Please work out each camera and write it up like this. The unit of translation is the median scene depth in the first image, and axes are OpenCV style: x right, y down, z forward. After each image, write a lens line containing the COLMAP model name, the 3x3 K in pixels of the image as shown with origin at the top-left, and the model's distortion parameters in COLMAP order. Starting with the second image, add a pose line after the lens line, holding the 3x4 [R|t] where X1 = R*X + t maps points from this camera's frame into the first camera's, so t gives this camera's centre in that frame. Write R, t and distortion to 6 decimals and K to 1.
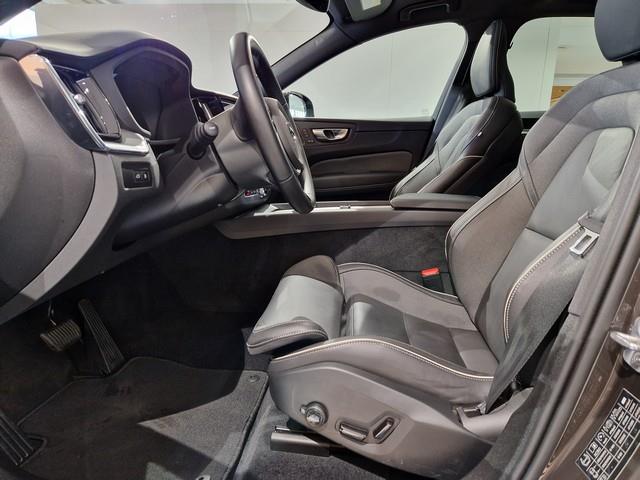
lens RADIAL K [[427.1, 0, 321.6], [0, 427.1, 242.5], [0, 0, 1]] dist [0.020145, -0.030123]
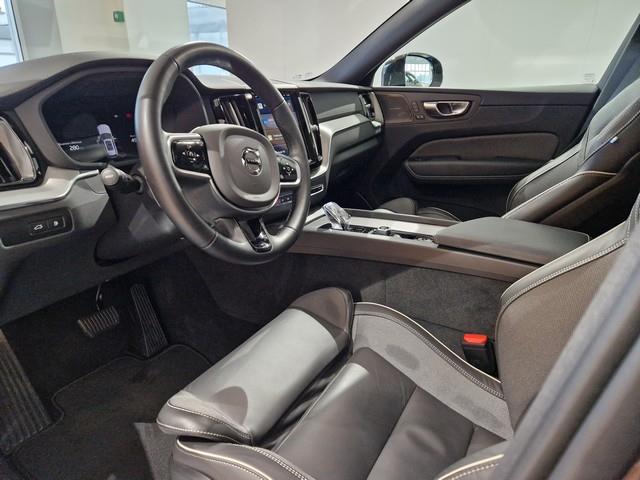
lens RADIAL K [[434.0, 0, 305.4], [0, 434.0, 239.5], [0, 0, 1]] dist [0.015452, -0.001532]
pose [[0.894756, 0.141010, -0.423706, 0.268585], [-0.087510, 0.985806, 0.143280, -0.168538], [0.437896, -0.091122, 0.894396, 0.208831]]
